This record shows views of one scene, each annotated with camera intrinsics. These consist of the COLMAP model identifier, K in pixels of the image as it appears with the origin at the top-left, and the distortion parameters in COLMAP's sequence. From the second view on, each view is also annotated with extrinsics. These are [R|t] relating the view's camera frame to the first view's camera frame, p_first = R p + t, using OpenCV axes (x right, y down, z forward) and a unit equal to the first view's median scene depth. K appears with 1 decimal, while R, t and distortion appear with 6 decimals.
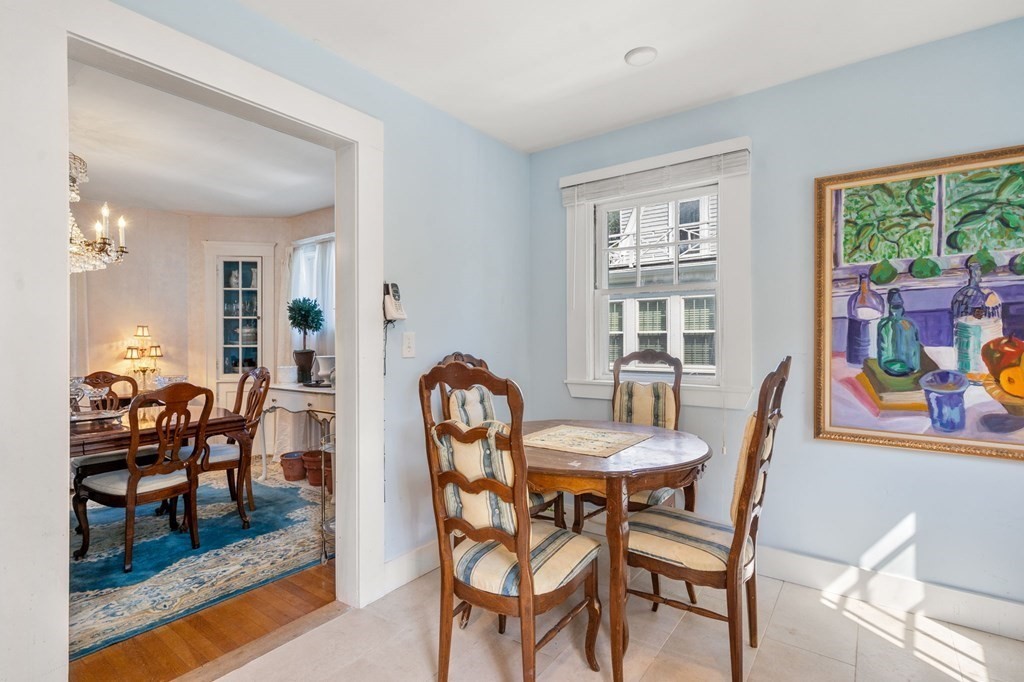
lens RADIAL K [[498.1, 0, 509.4], [0, 498.1, 335.2], [0, 0, 1]] dist [0.003833, 0.000430]
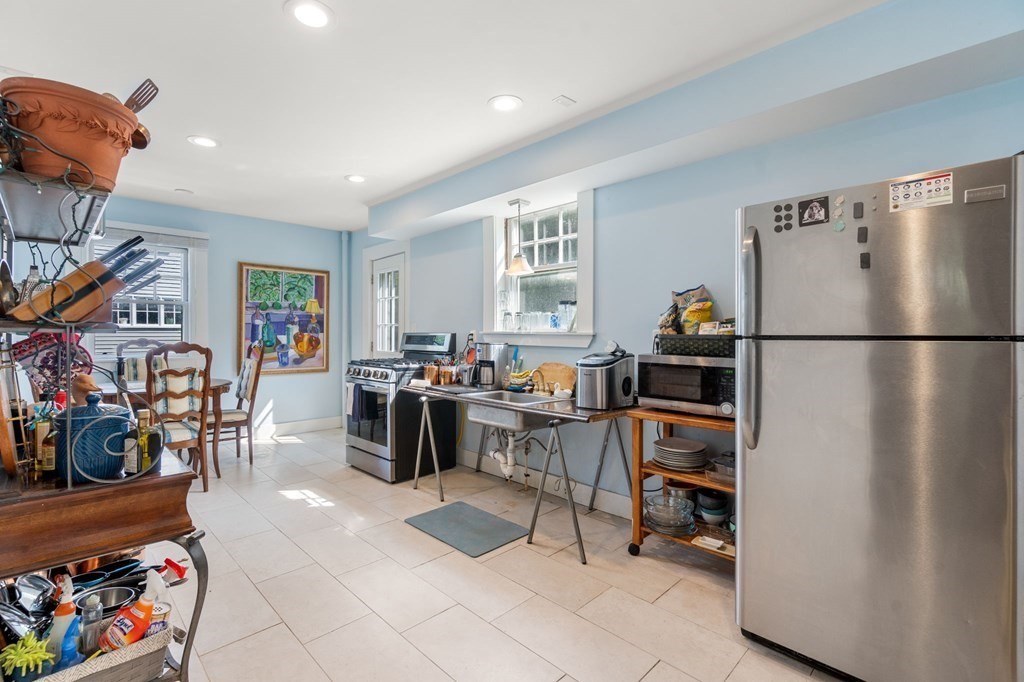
lens RADIAL K [[473.0, 0, 510.5], [0, 473.0, 333.6], [0, 0, 1]] dist [-0.001652, -0.000269]
pose [[0.157927, 0.001130, 0.987450, -1.469441], [-0.009873, 0.999951, 0.000435, -0.000082], [-0.987402, -0.009818, 0.157930, -0.629761]]
